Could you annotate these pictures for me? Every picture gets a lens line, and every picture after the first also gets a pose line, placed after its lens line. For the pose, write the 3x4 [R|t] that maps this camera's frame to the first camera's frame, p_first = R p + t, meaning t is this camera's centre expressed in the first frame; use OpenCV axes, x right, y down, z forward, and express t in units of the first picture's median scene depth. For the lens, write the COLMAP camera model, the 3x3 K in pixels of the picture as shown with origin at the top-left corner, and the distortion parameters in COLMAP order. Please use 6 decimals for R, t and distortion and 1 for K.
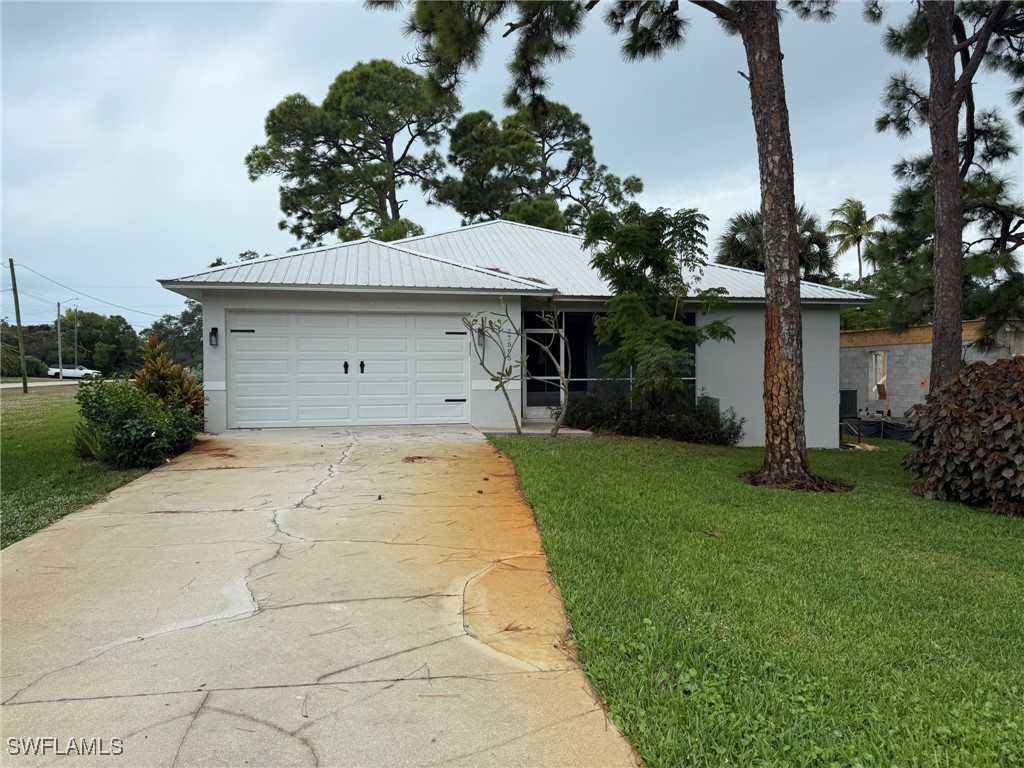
lens RADIAL K [[718.4, 0, 515.8], [0, 718.4, 396.1], [0, 0, 1]] dist [0.056712, -0.064731]
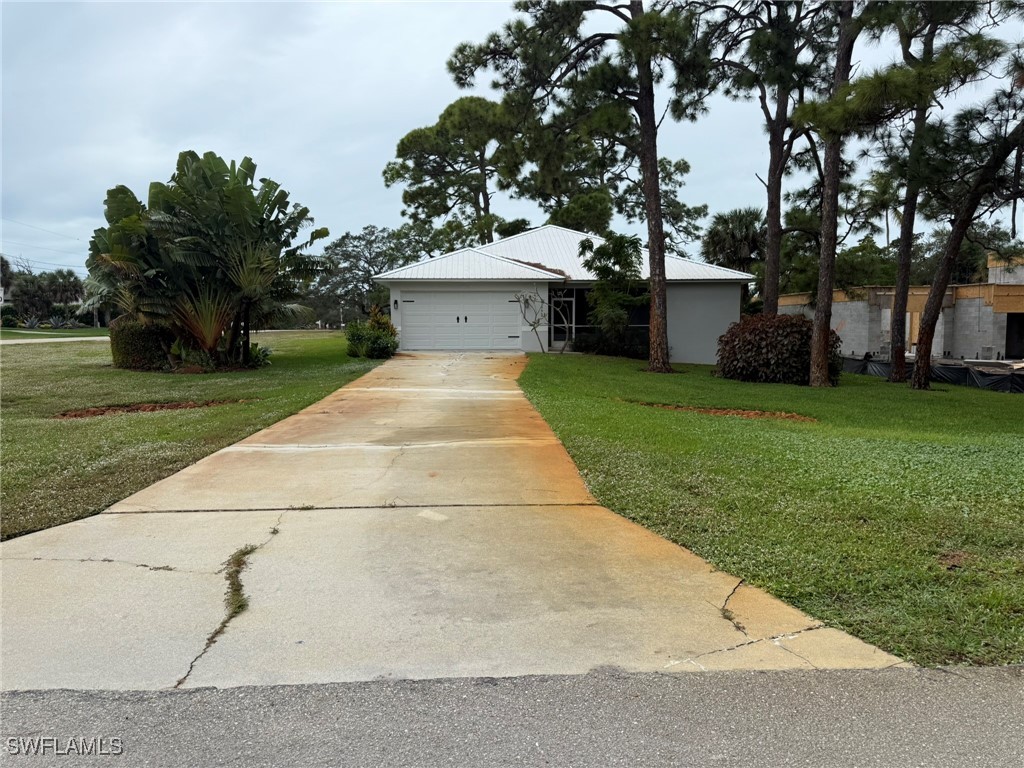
lens RADIAL K [[718.4, 0, 494.5], [0, 718.4, 410.4], [0, 0, 1]] dist [0.056712, -0.064731]
pose [[0.987567, 0.018802, -0.156073, 0.147911], [-0.005617, 0.996408, 0.084494, 0.034659], [0.157101, -0.082567, 0.984125, -0.797003]]
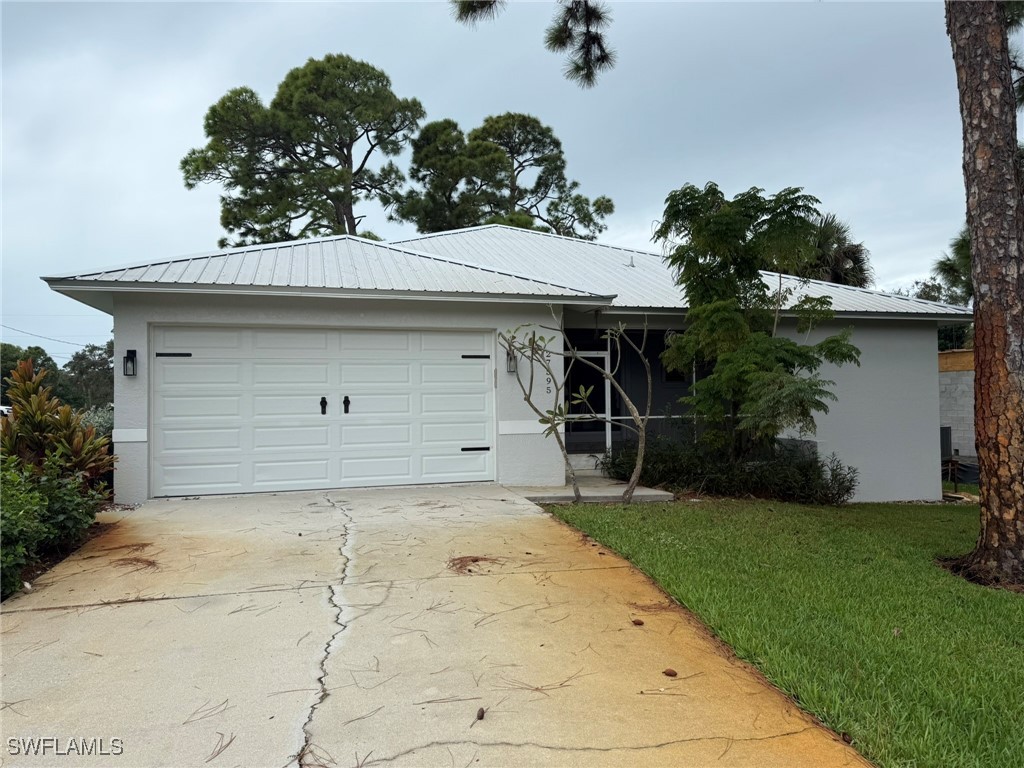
lens RADIAL K [[718.4, 0, 510.7], [0, 718.4, 391.2], [0, 0, 1]] dist [0.056712, -0.064731]
pose [[0.997320, -0.007386, 0.072794, -0.087290], [0.010964, 0.998745, -0.048876, -0.014485], [-0.072342, 0.049543, 0.996149, 0.235177]]
